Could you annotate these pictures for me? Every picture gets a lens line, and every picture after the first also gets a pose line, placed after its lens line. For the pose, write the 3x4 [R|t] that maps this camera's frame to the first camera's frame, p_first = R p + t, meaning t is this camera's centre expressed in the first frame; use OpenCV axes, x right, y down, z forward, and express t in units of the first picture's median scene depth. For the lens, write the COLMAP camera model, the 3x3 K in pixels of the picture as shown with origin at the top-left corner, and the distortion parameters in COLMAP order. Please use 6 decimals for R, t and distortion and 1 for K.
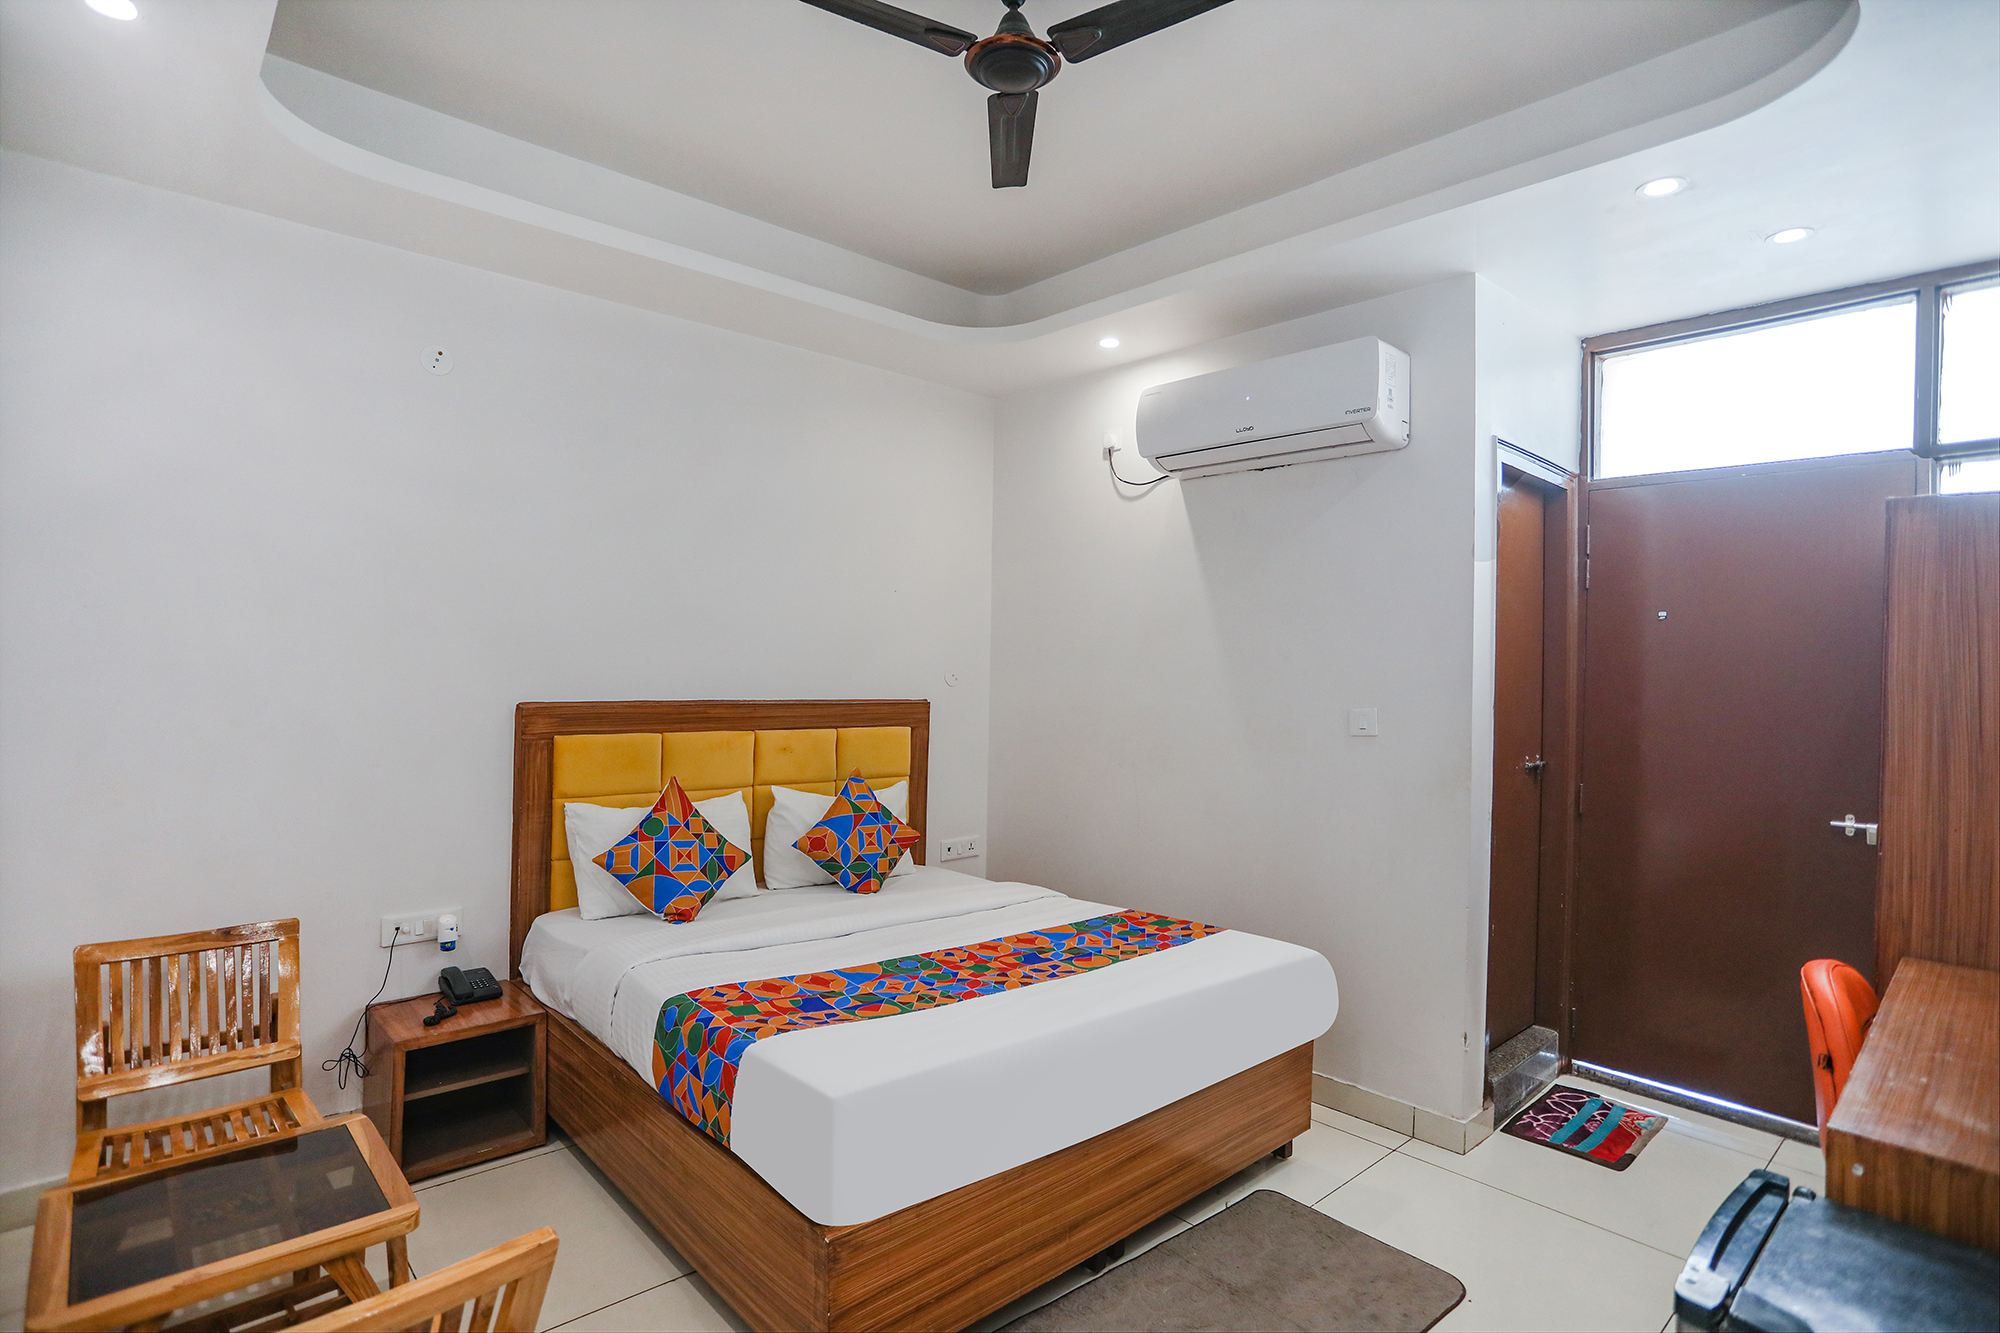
lens RADIAL K [[999.5, 0, 993.9], [0, 999.5, 654.3], [0, 0, 1]] dist [-0.072272, 0.029651]
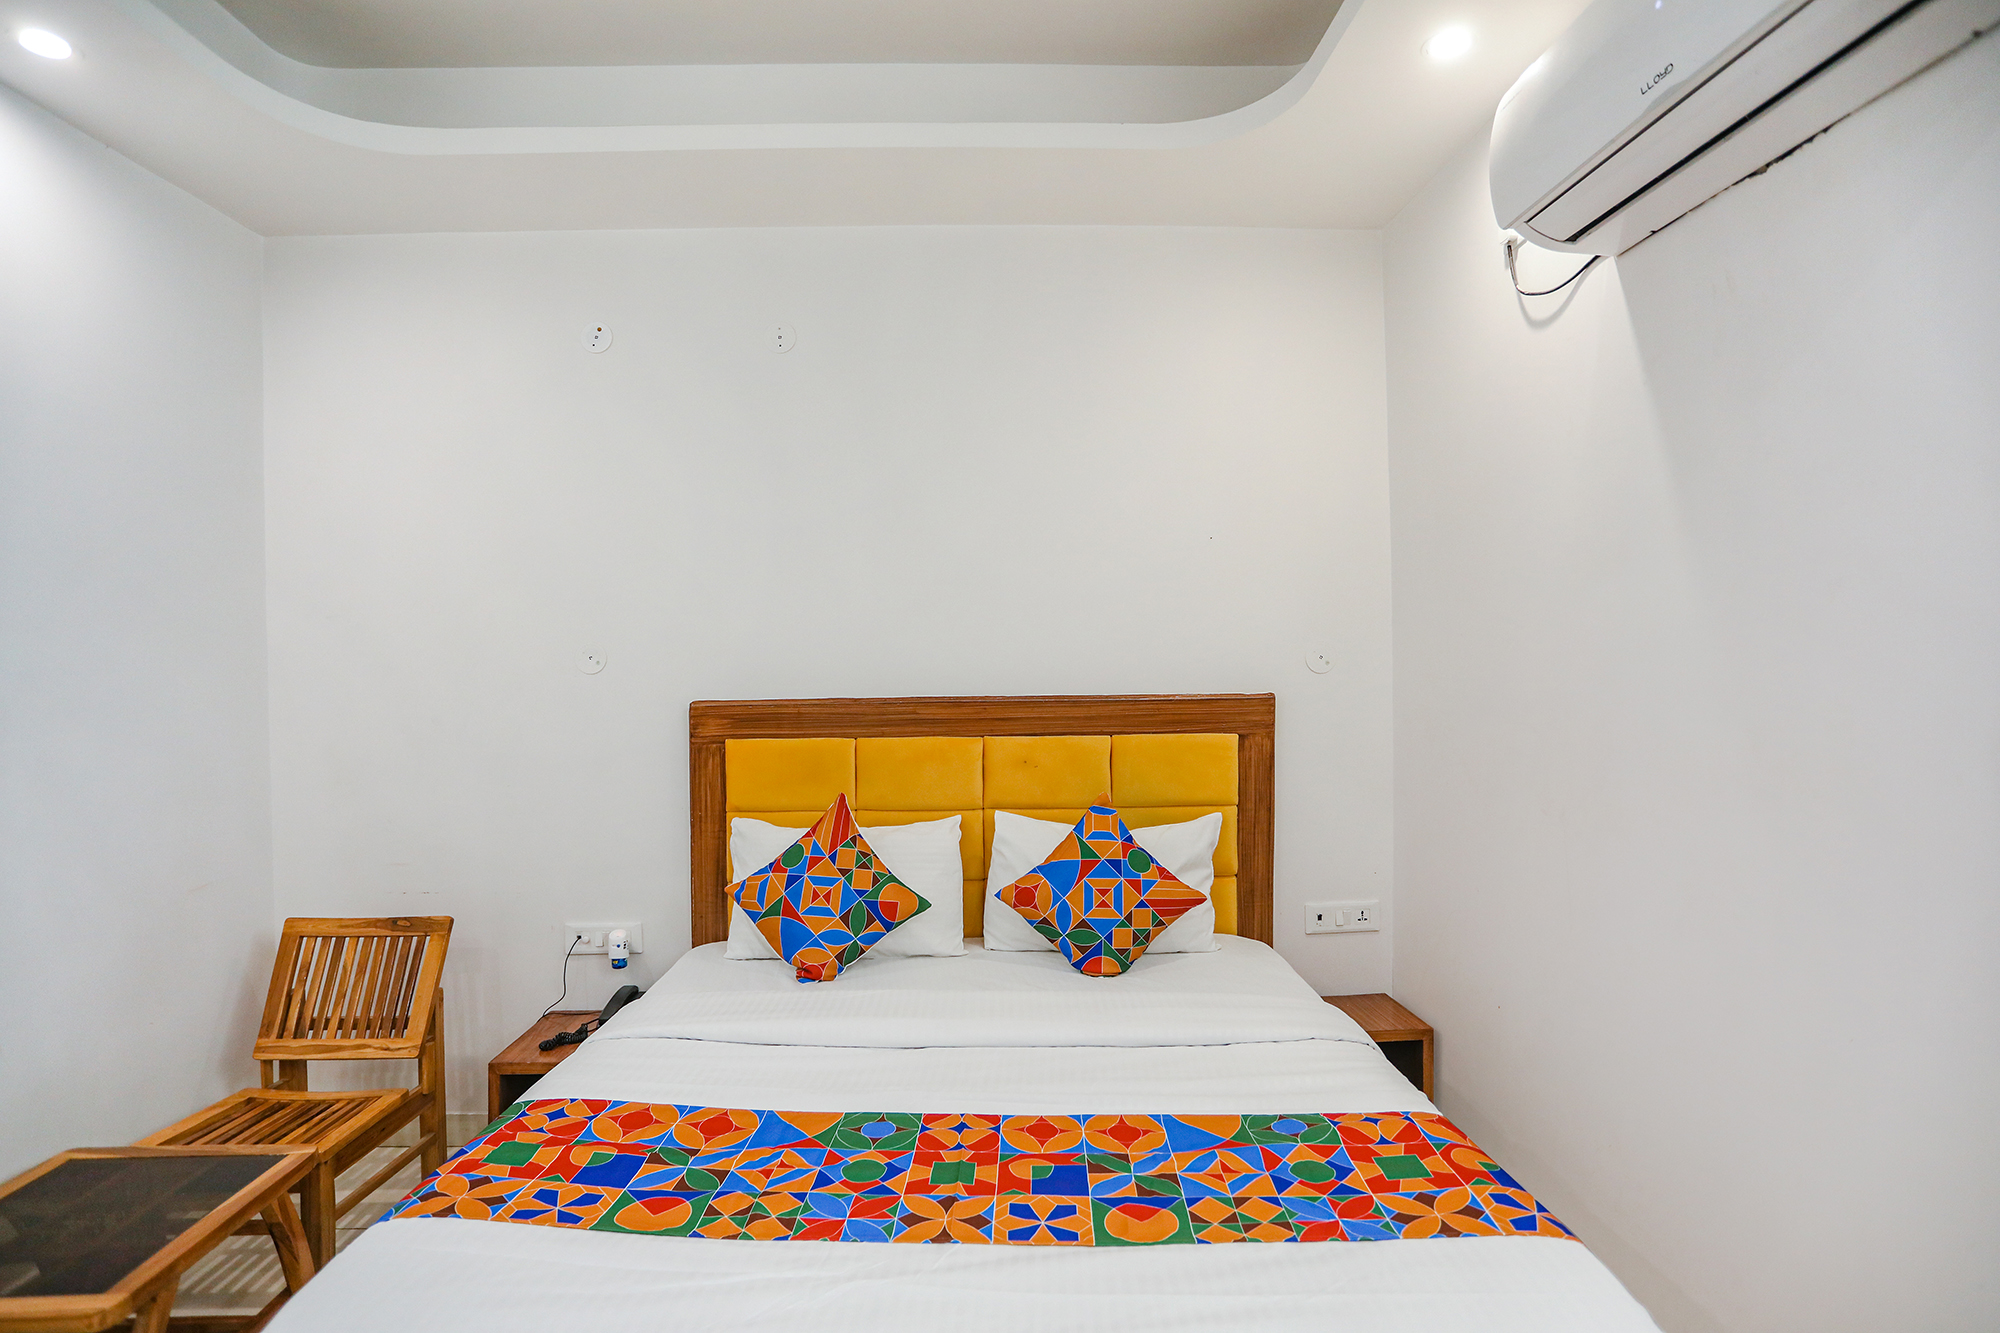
lens RADIAL K [[1003.7, 0, 998.8], [0, 1003.7, 657.0], [0, 0, 1]] dist [-0.081018, 0.040648]
pose [[0.758362, -0.028146, -0.651226, 0.311247], [0.036006, 0.999351, -0.001262, 0.019598], [0.650839, -0.022491, 0.758883, 0.489397]]
